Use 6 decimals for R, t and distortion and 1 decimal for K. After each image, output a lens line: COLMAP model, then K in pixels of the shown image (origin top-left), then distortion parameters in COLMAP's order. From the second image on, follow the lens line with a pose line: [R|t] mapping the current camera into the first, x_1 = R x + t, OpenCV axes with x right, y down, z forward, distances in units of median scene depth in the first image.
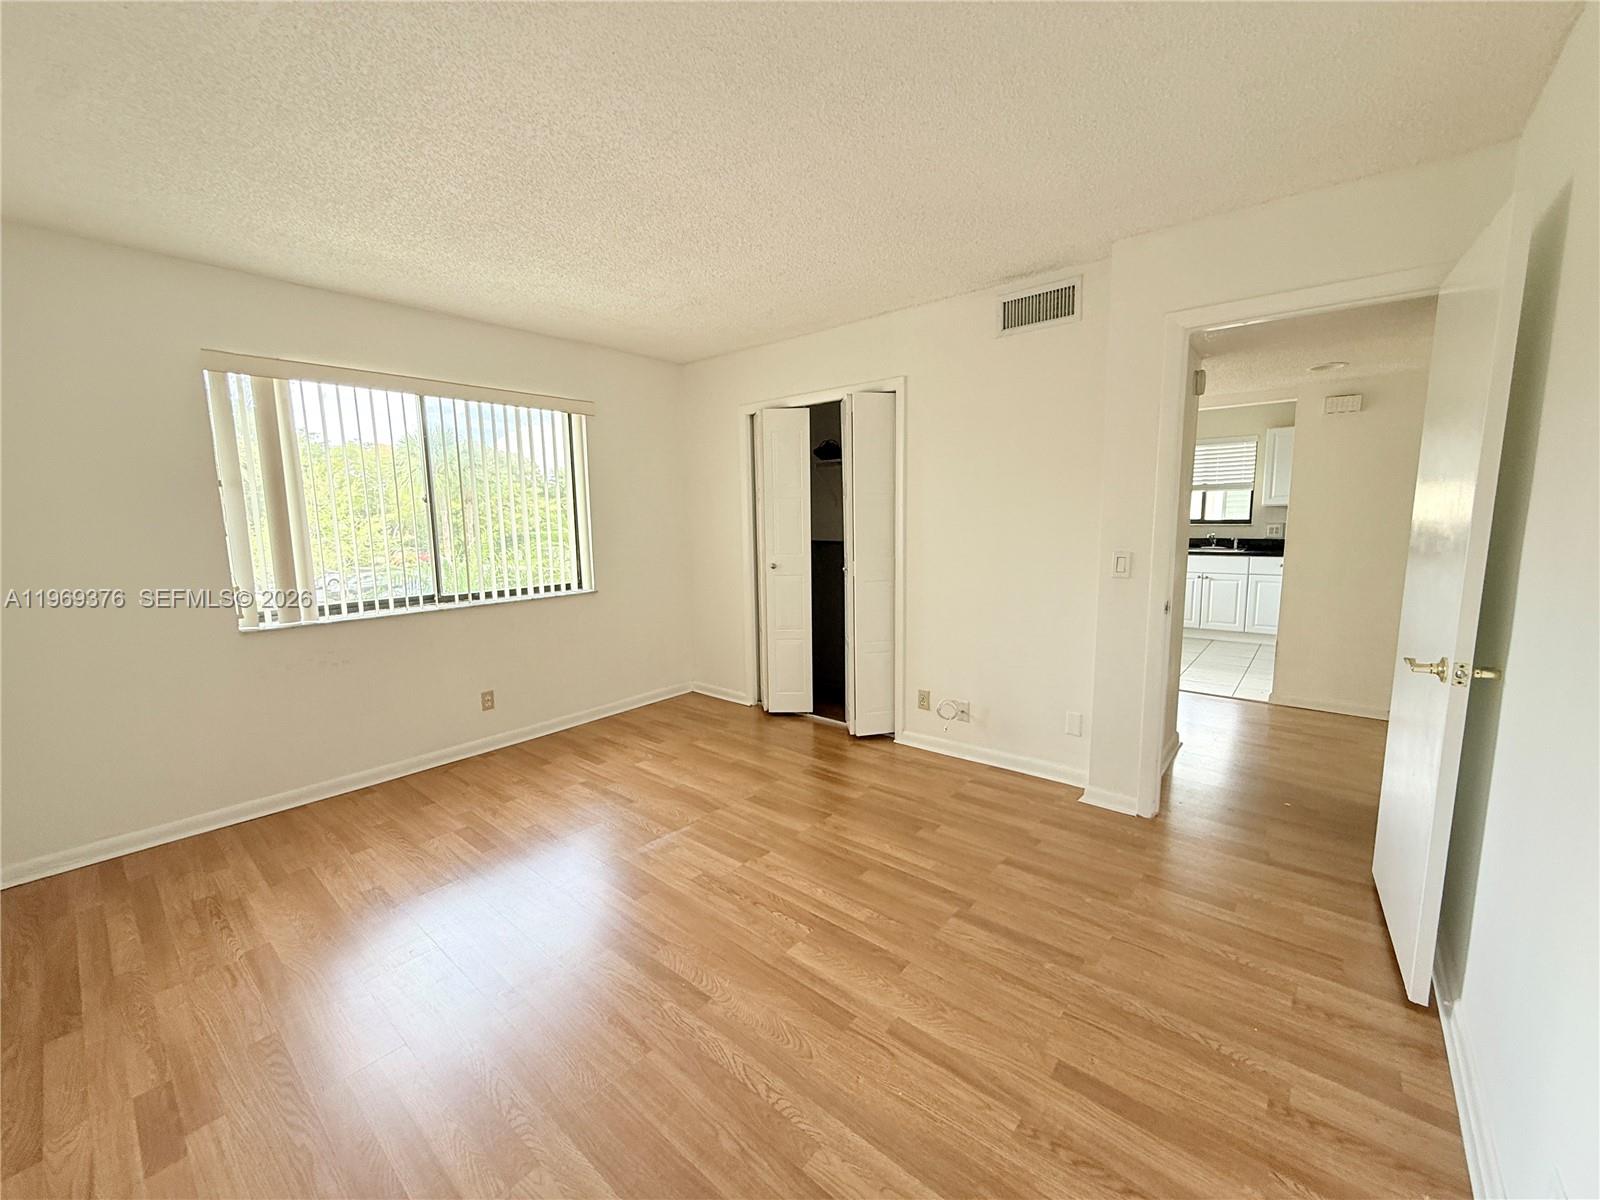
lens RADIAL K [[632.7, 0, 795.8], [0, 632.7, 604.5], [0, 0, 1]] dist [0.000110, -0.000053]
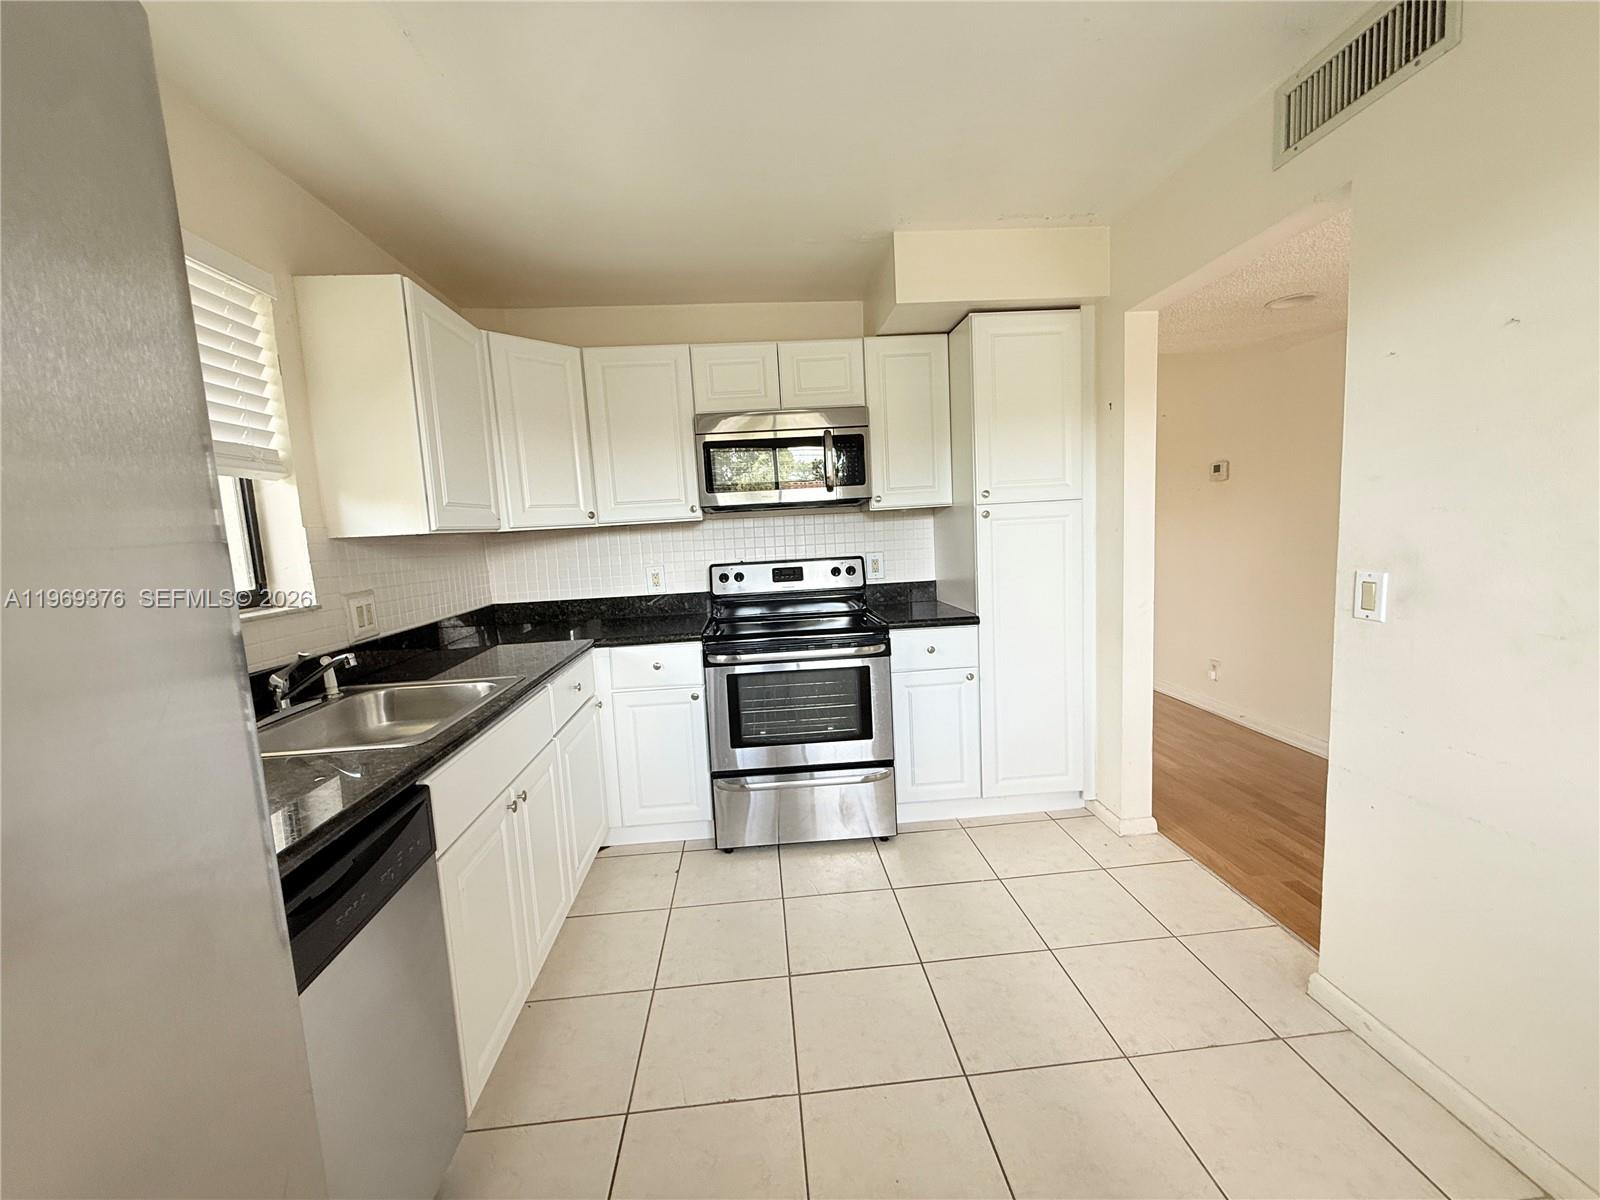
lens RADIAL K [[638.4, 0, 795.3], [0, 638.4, 602.5], [0, 0, 1]] dist [0.000170, 0.000037]
pose [[-0.690632, -0.028200, 0.722656, 0.369767], [0.170687, 0.964655, 0.200766, -0.146421], [-0.702775, 0.262003, -0.661408, 1.032015]]
